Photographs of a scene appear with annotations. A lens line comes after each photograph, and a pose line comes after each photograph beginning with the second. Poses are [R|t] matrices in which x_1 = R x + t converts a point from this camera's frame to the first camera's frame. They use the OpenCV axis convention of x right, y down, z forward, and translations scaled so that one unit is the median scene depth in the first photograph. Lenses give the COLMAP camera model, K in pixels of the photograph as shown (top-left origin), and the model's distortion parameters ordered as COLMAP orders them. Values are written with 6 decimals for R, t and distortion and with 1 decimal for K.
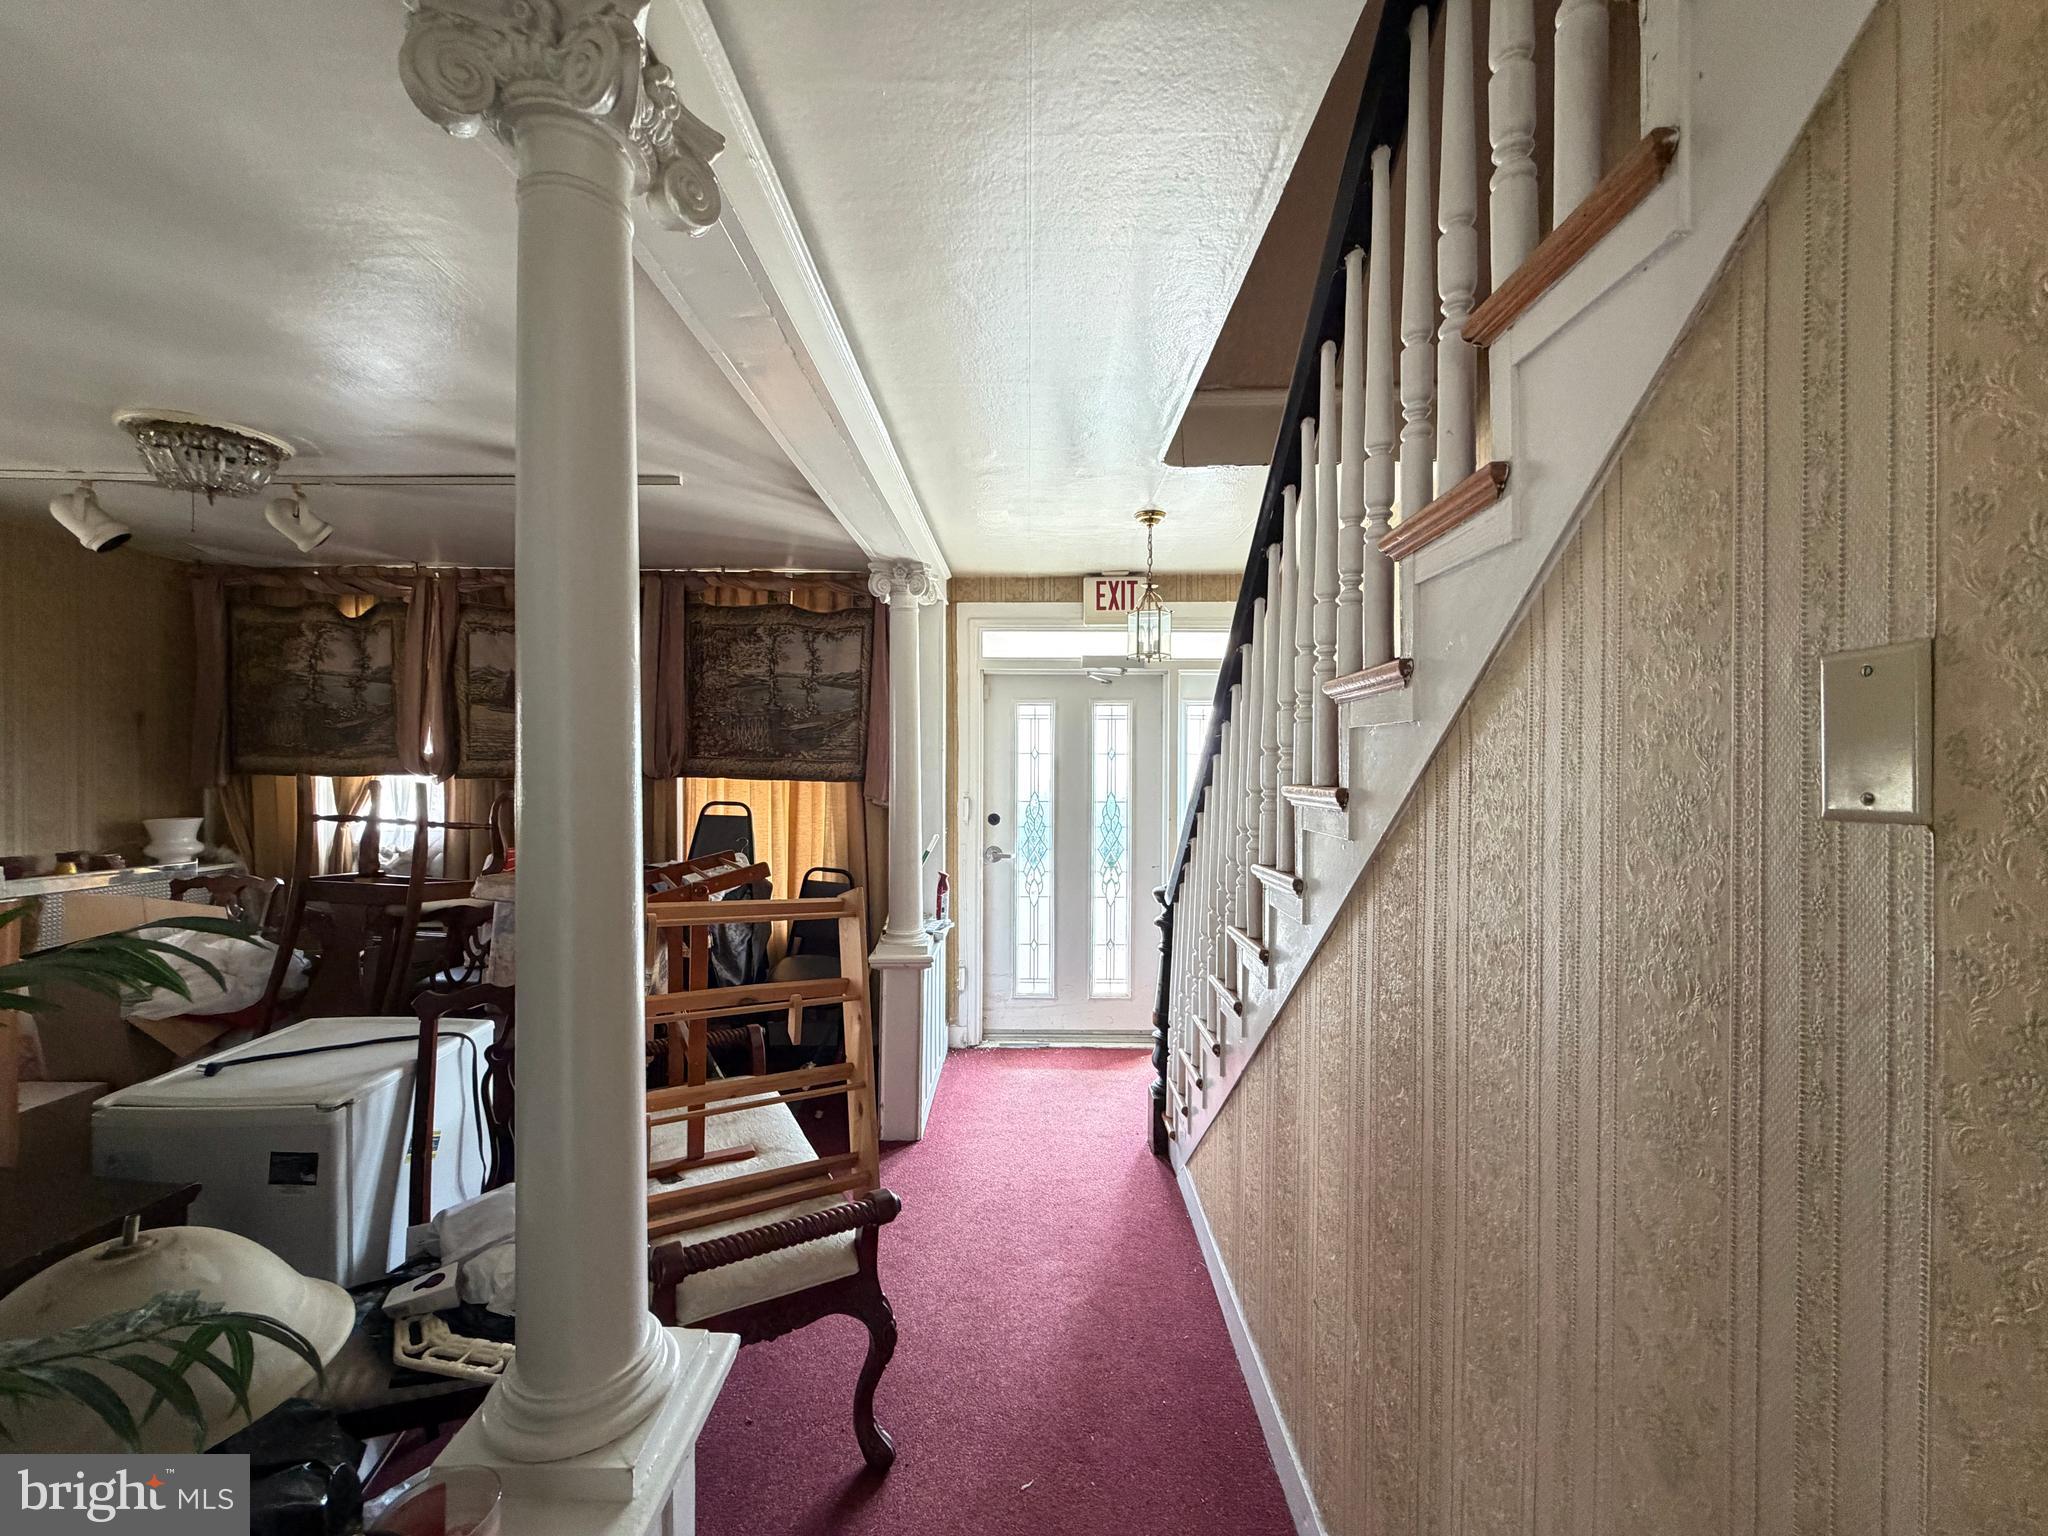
lens RADIAL K [[822.1, 0, 1024.1], [0, 822.1, 760.4], [0, 0, 1]] dist [0.008045, -0.000026]
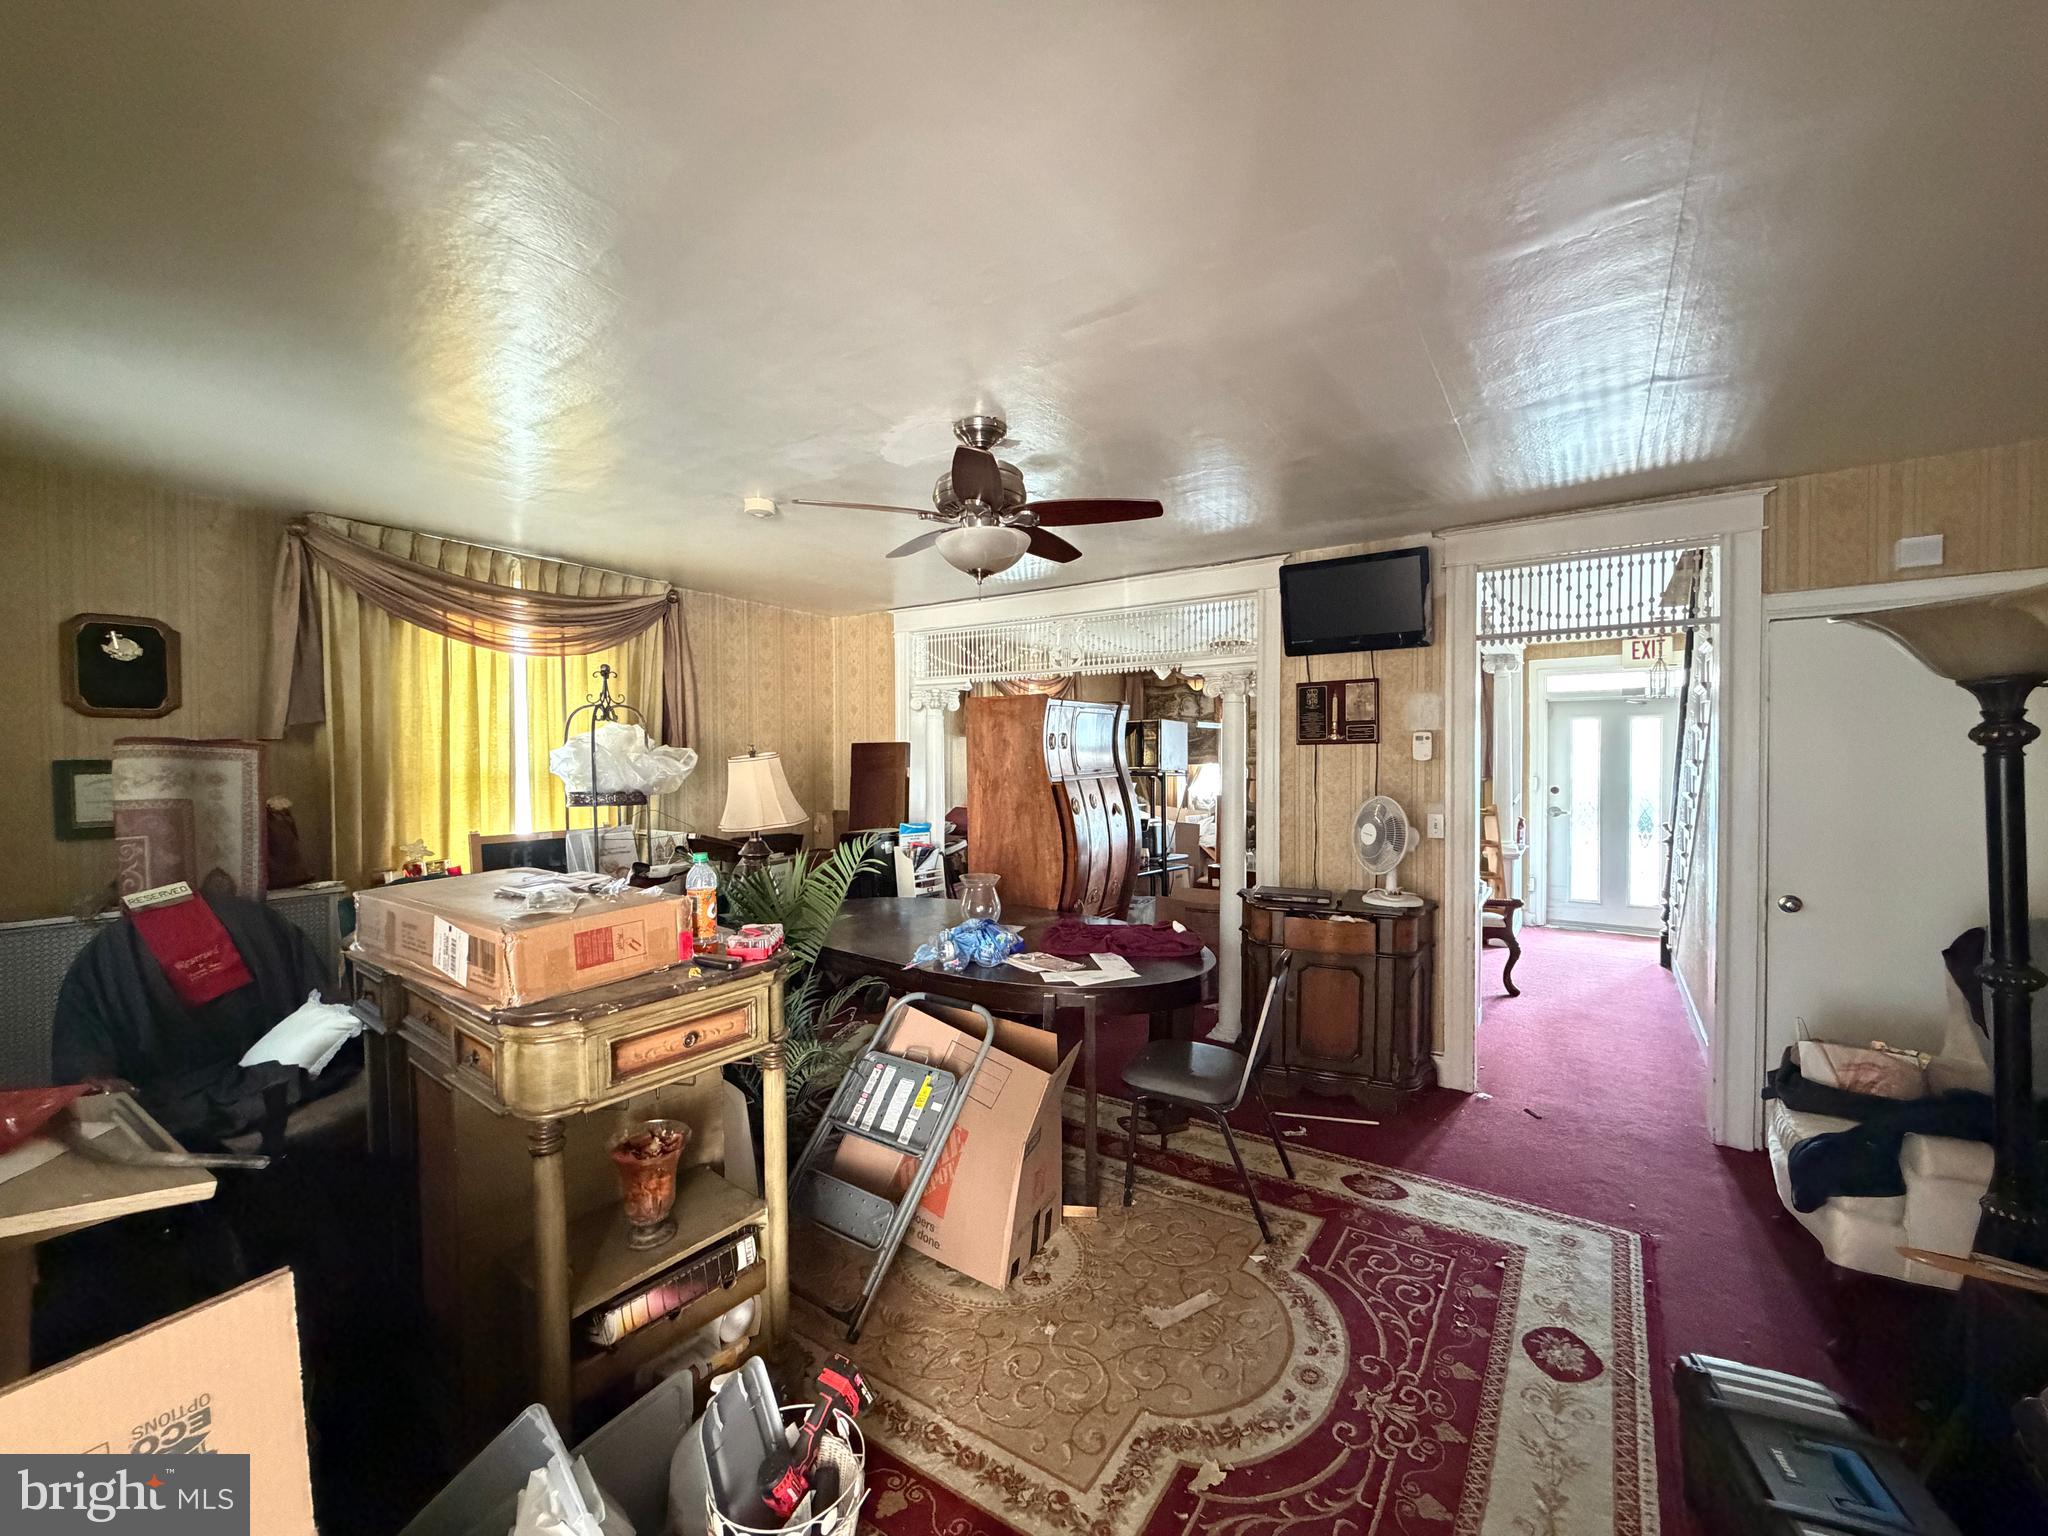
lens RADIAL K [[822.1, 0, 1019.5], [0, 822.1, 766.1], [0, 0, 1]] dist [0.008045, -0.000026]
pose [[0.825572, 0.000138, -0.564296, 0.011267], [0.001818, 0.999994, 0.002904, 0.017063], [0.564294, -0.003423, 0.825567, -1.009059]]
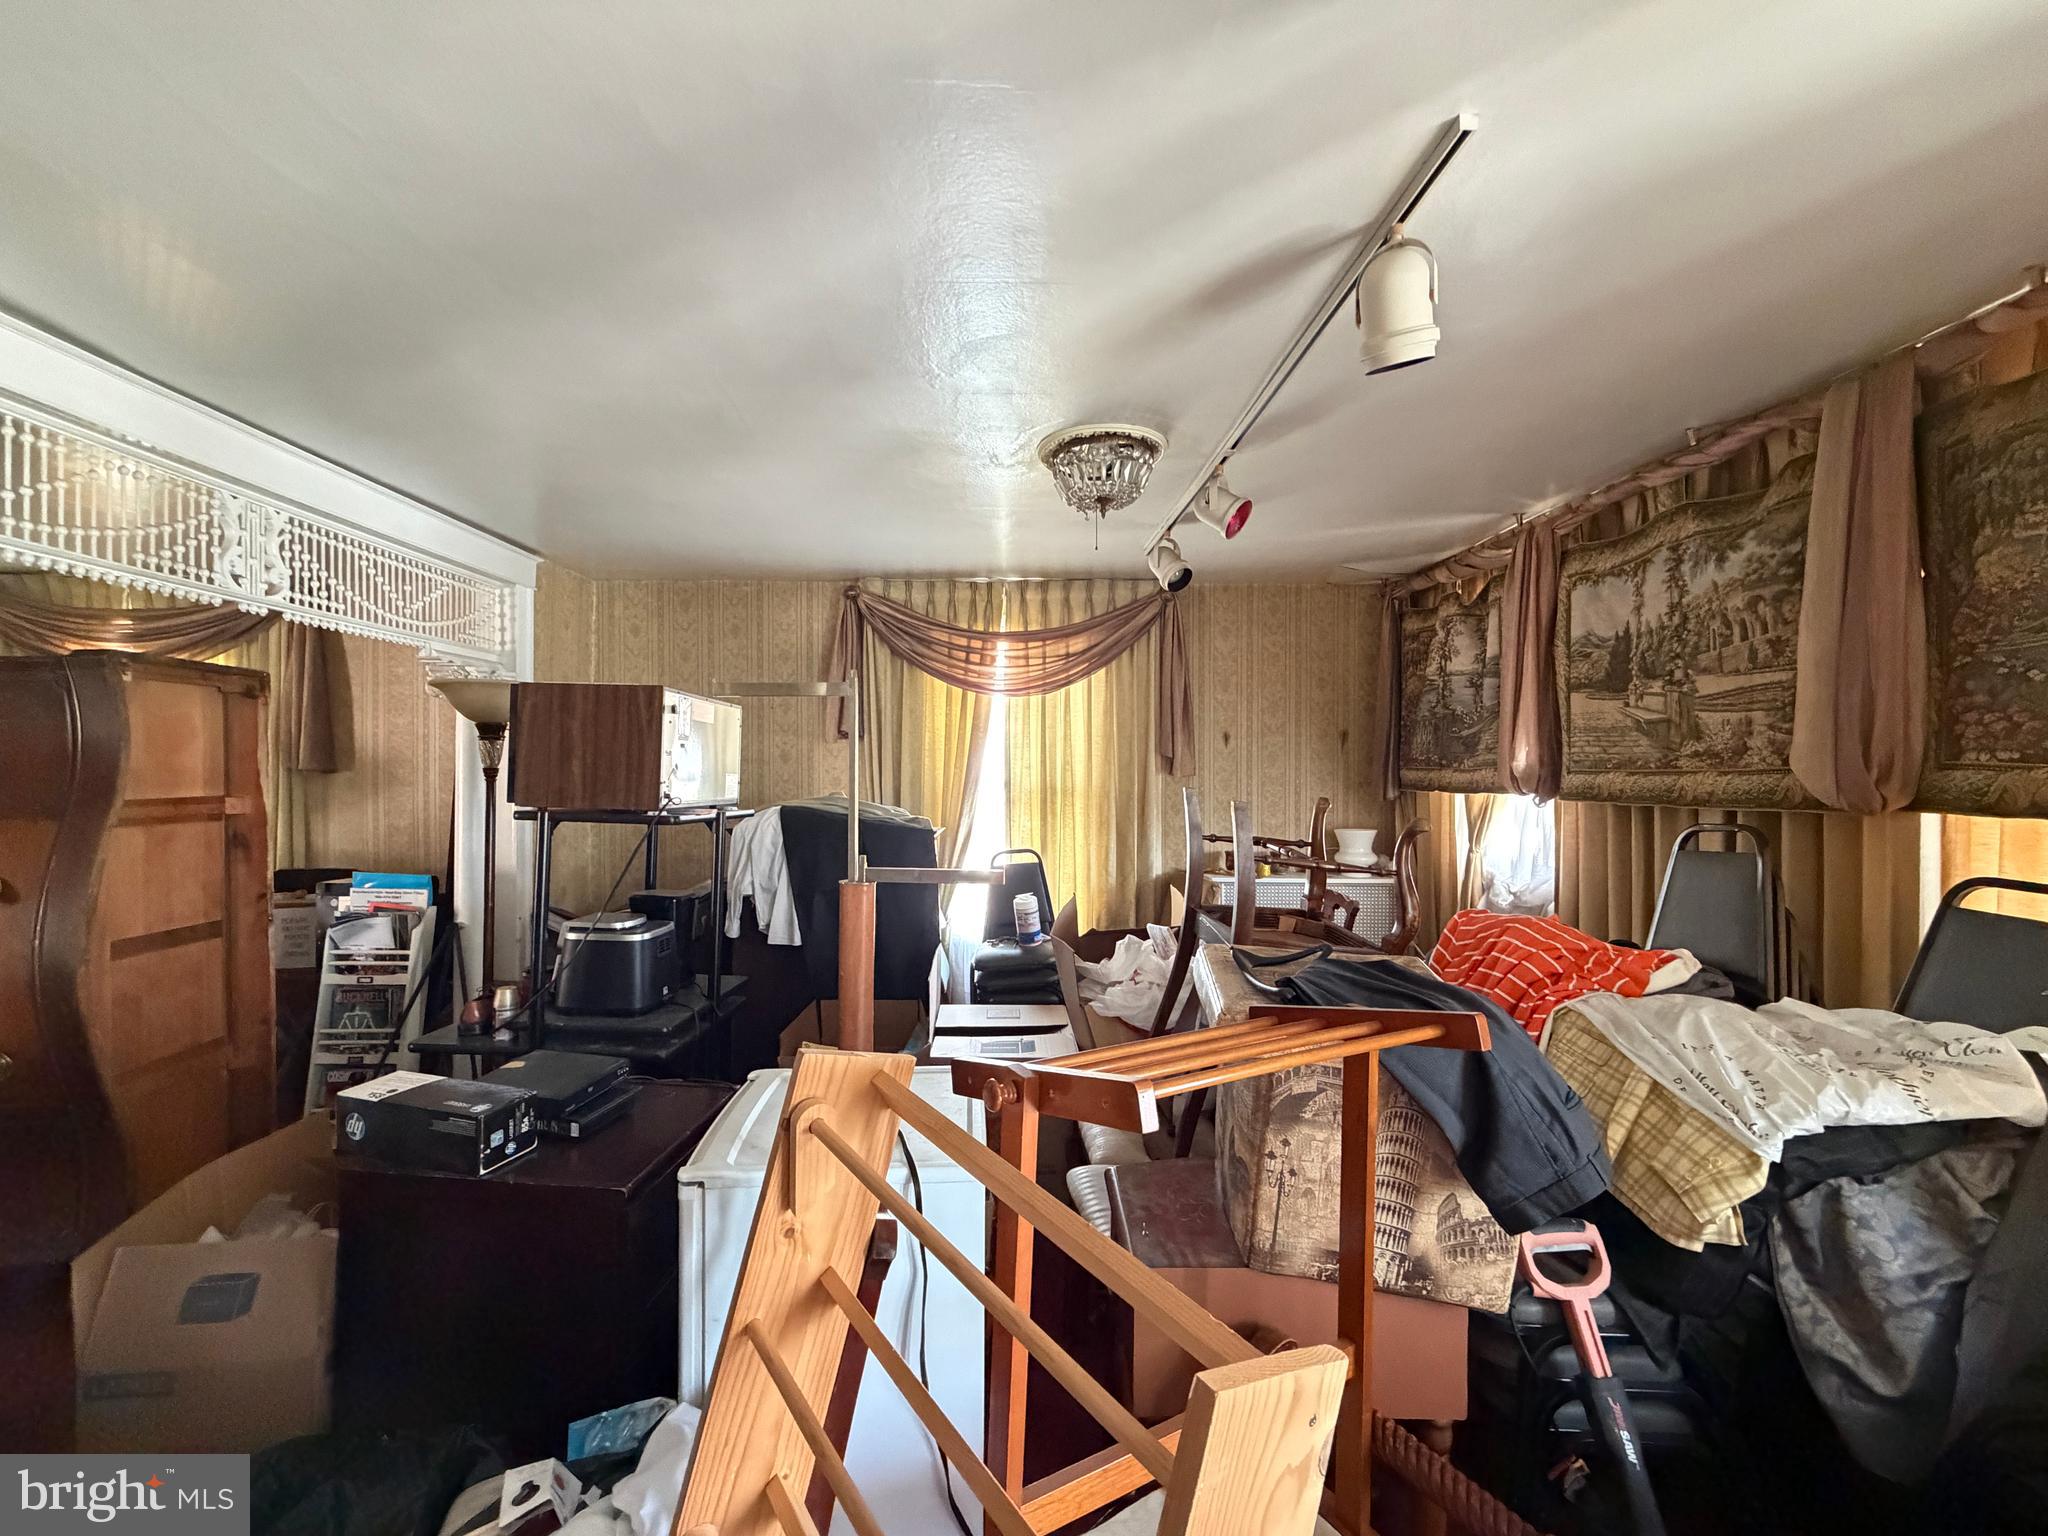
lens RADIAL K [[822.1, 0, 1015.8], [0, 822.1, 771.6], [0, 0, 1]] dist [0.008045, -0.000026]
pose [[0.011963, -0.004310, -0.999919, 0.014848], [-0.009313, 0.999947, -0.004421, 0.005278], [0.999885, 0.009365, 0.011922, 0.528170]]
